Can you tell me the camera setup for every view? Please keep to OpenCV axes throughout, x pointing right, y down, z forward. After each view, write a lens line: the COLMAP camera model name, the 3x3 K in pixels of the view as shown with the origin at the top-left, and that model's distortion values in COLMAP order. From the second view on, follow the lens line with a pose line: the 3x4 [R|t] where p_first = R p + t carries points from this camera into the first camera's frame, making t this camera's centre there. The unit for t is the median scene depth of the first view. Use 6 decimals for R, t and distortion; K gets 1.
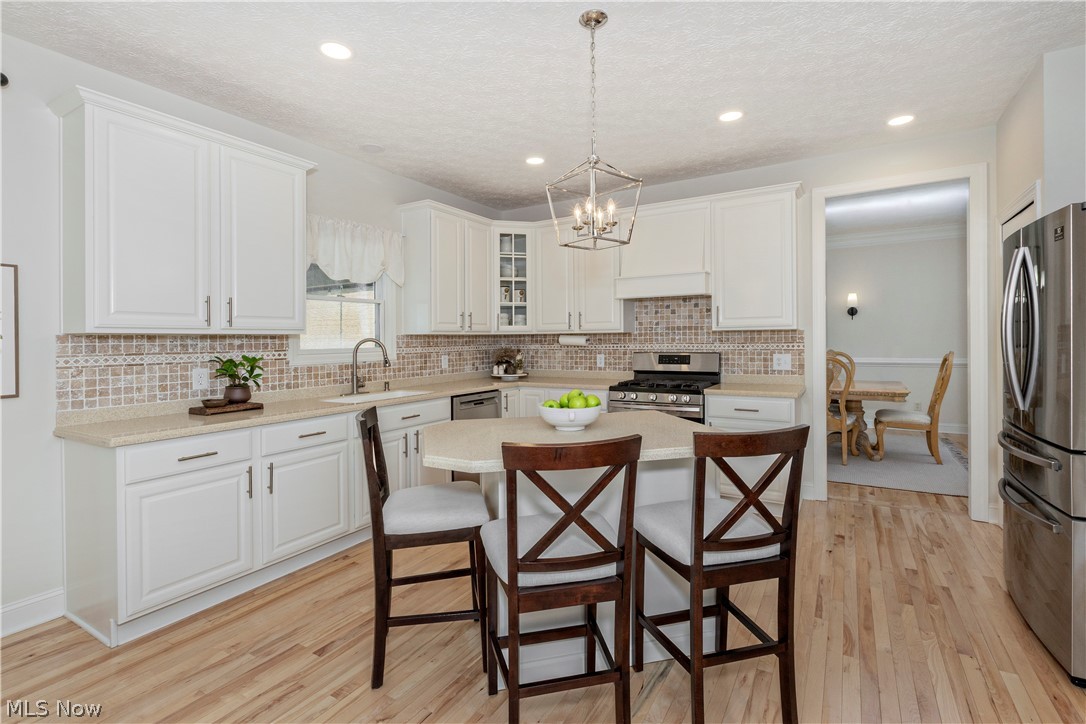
lens RADIAL K [[502.7, 0, 516.7], [0, 502.7, 340.6], [0, 0, 1]] dist [-0.009369, -0.000619]
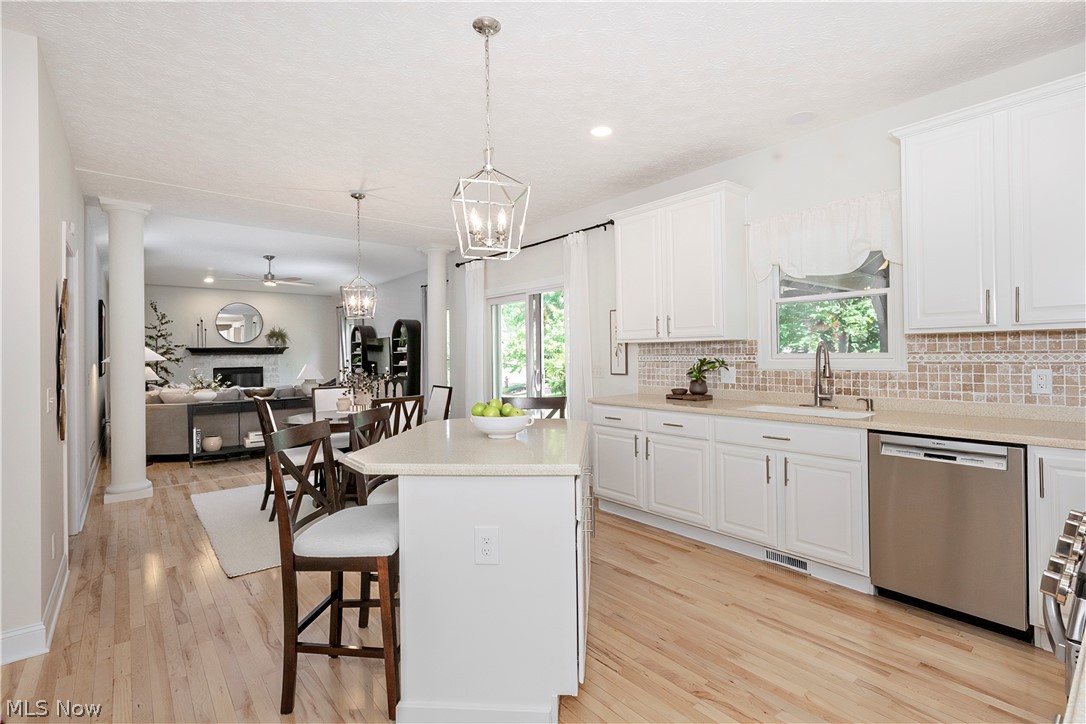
lens RADIAL K [[502.7, 0, 575.2], [0, 502.7, 348.3], [0, 0, 1]] dist [-0.009369, -0.000619]
pose [[-0.260560, 0.013909, -0.965357, 0.728204], [0.020643, 0.999748, 0.008833, -0.011499], [0.965237, -0.017626, -0.260782, 0.976611]]
